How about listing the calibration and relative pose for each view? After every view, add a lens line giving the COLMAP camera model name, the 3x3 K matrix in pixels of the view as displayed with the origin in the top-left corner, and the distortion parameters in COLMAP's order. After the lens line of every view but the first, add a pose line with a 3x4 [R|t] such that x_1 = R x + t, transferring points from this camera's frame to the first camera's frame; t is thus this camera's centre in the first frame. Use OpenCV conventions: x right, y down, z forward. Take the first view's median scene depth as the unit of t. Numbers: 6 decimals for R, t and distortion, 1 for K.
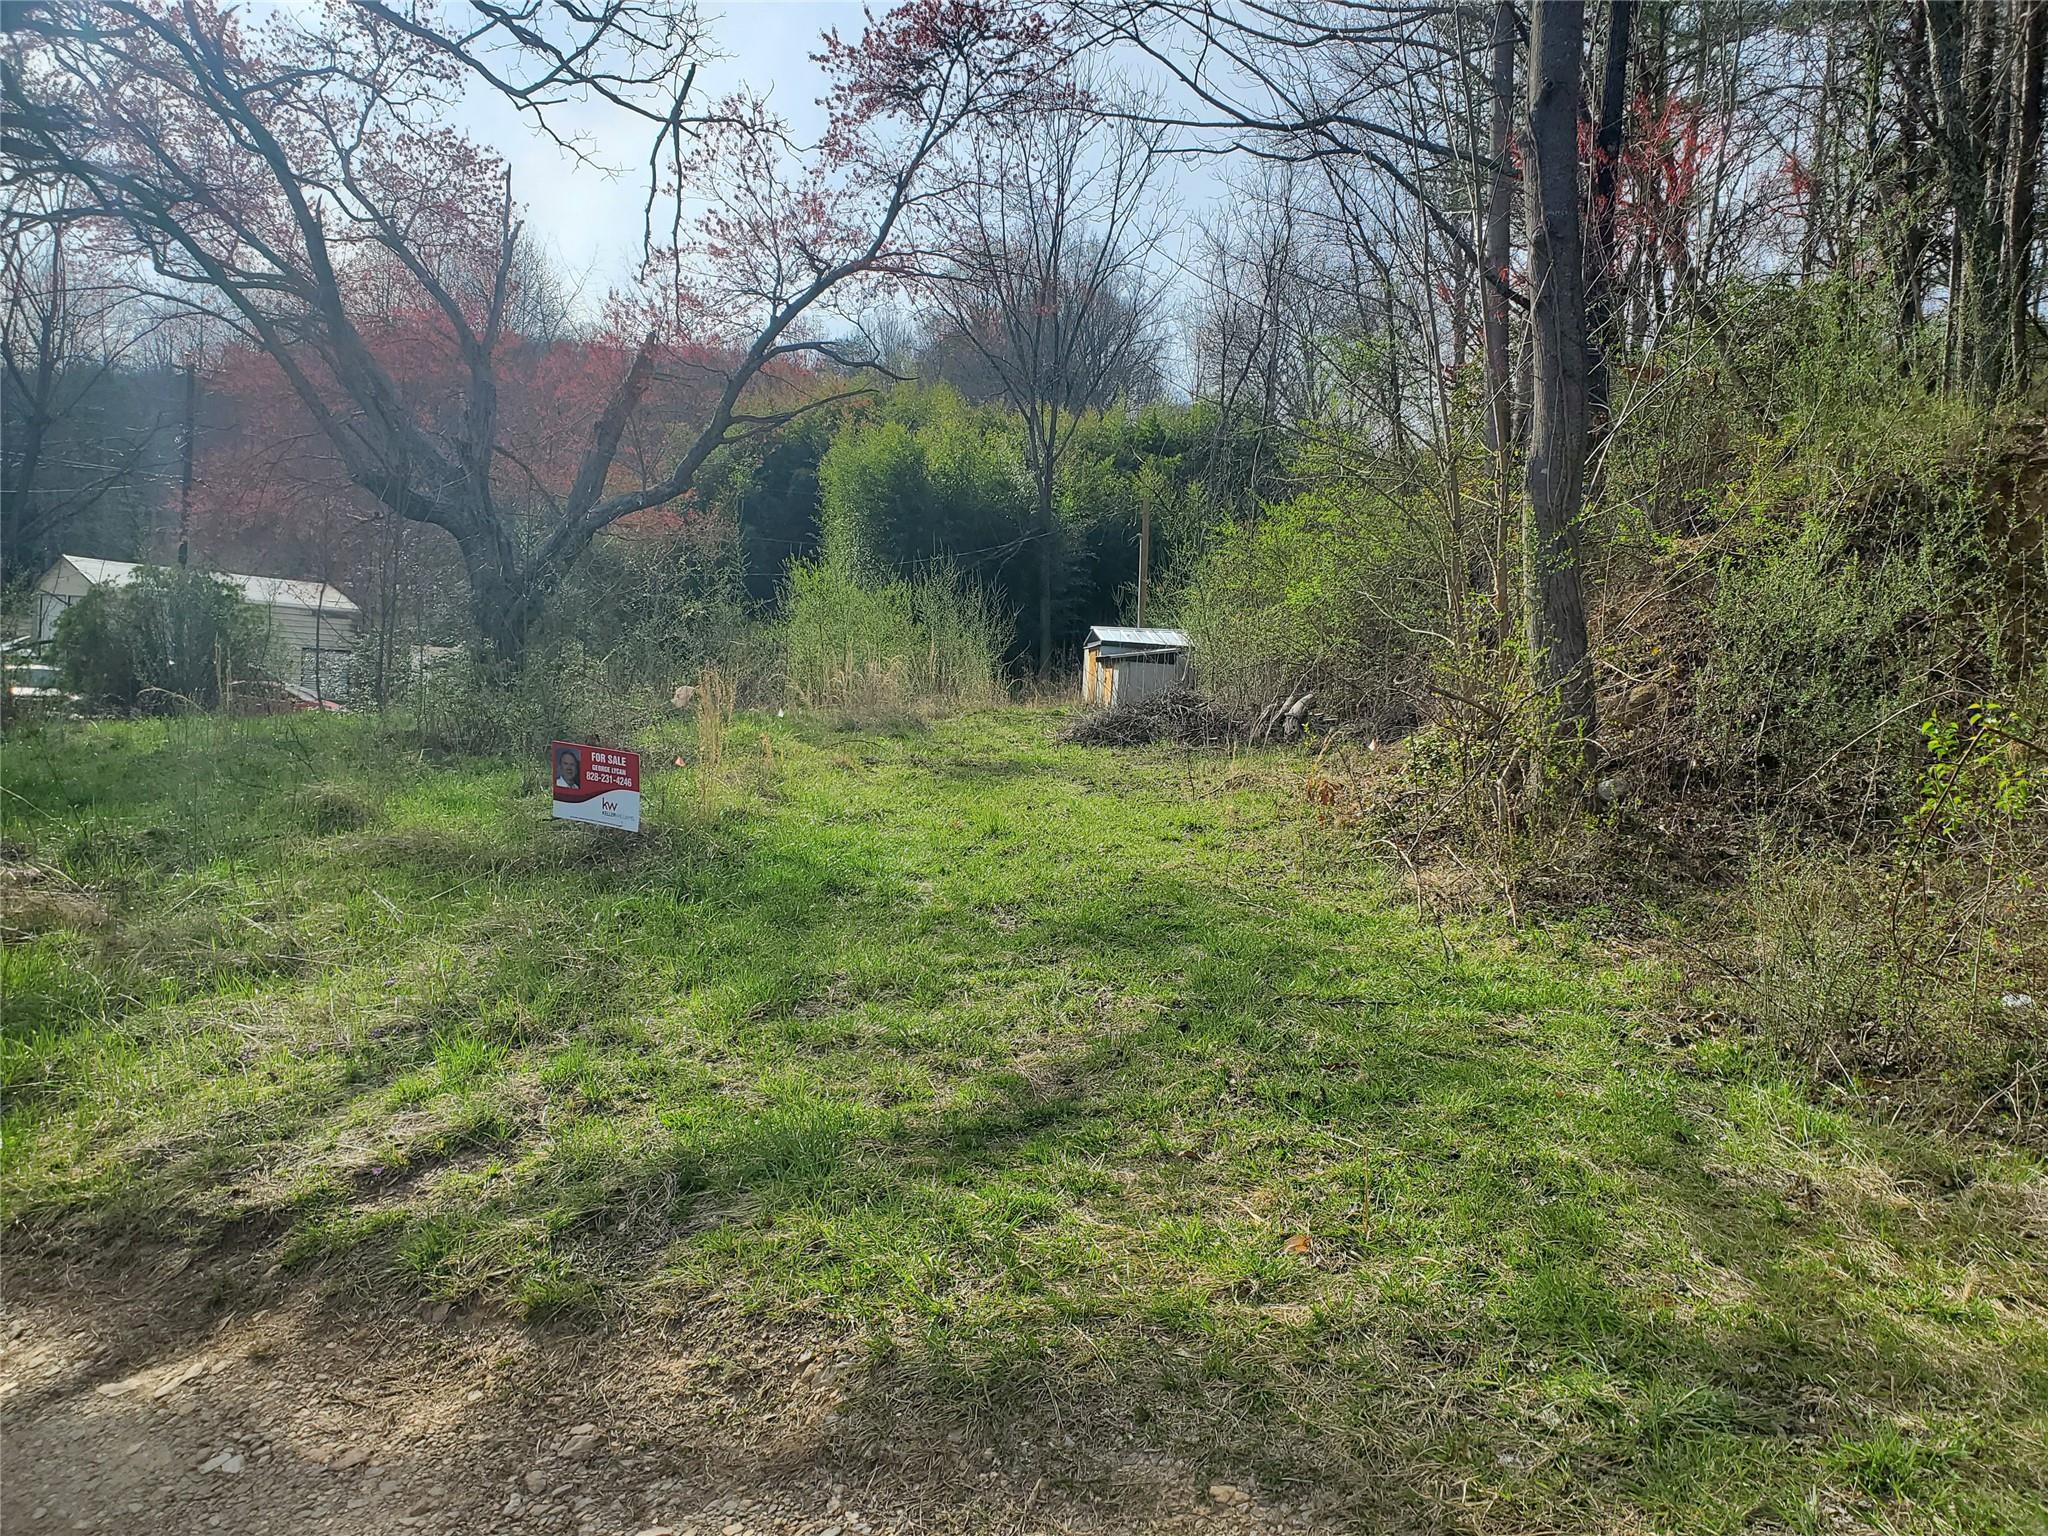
lens RADIAL K [[1584.9, 0, 1034.9], [0, 1584.9, 776.6], [0, 0, 1]] dist [0.027987, -0.008861]
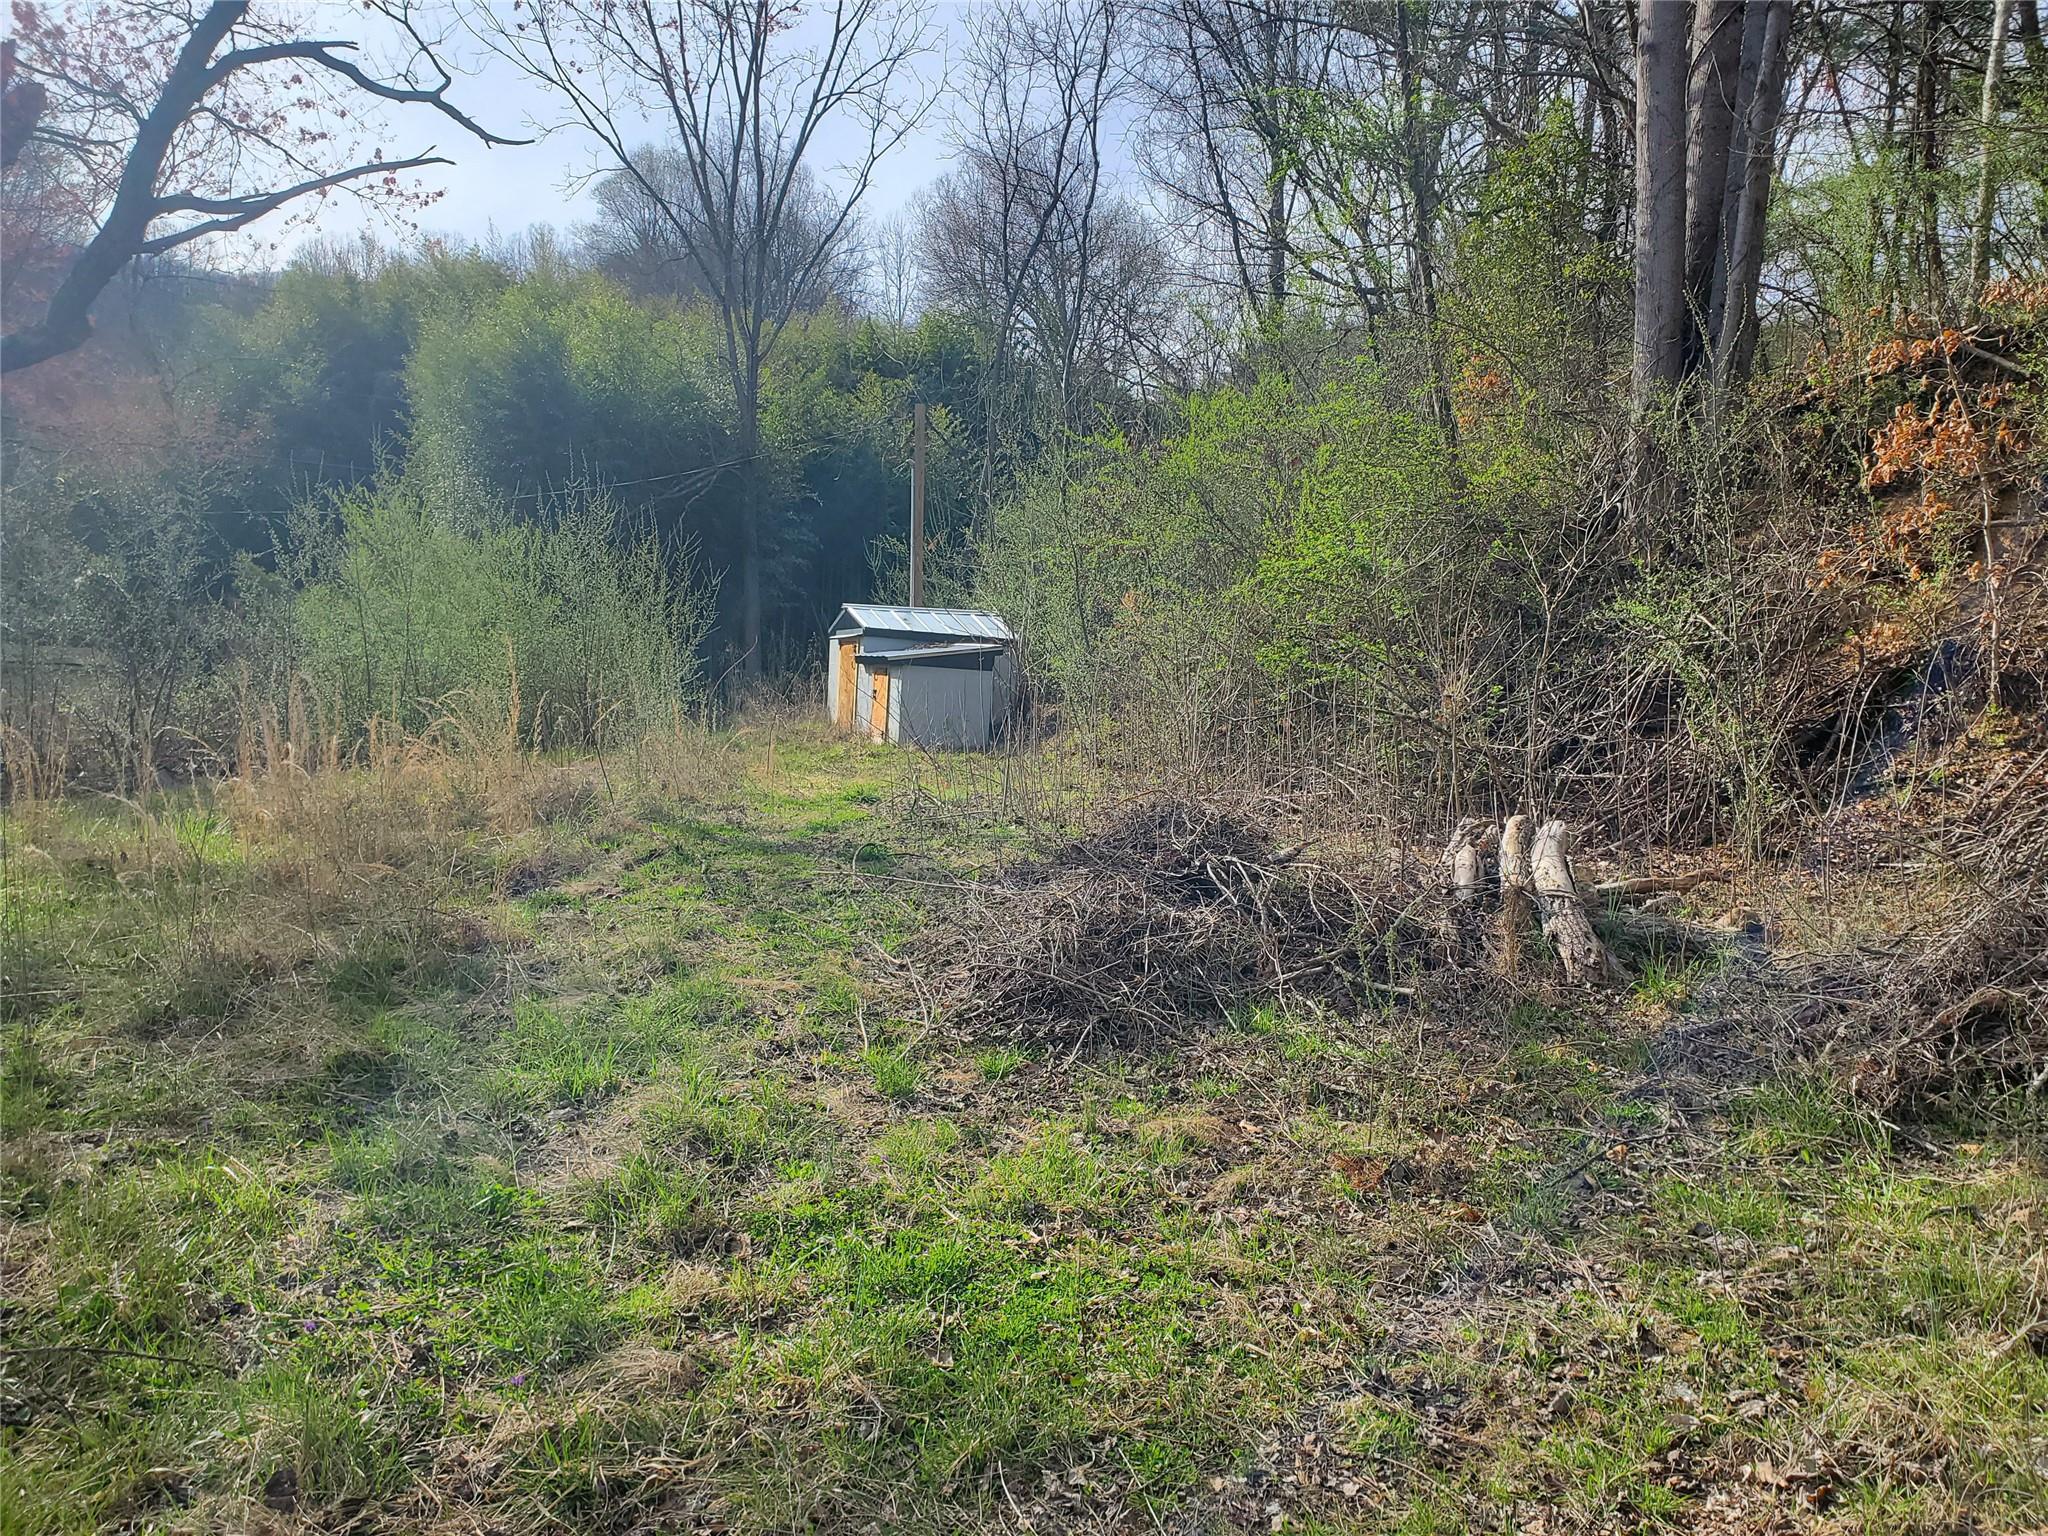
lens RADIAL K [[1584.9, 0, 1078.7], [0, 1584.9, 780.2], [0, 0, 1]] dist [0.027987, -0.008861]
pose [[0.974305, -0.017487, 0.224552, -0.015913], [0.011822, 0.999578, 0.026547, -0.042039], [-0.224921, -0.023210, 0.974100, 0.376342]]
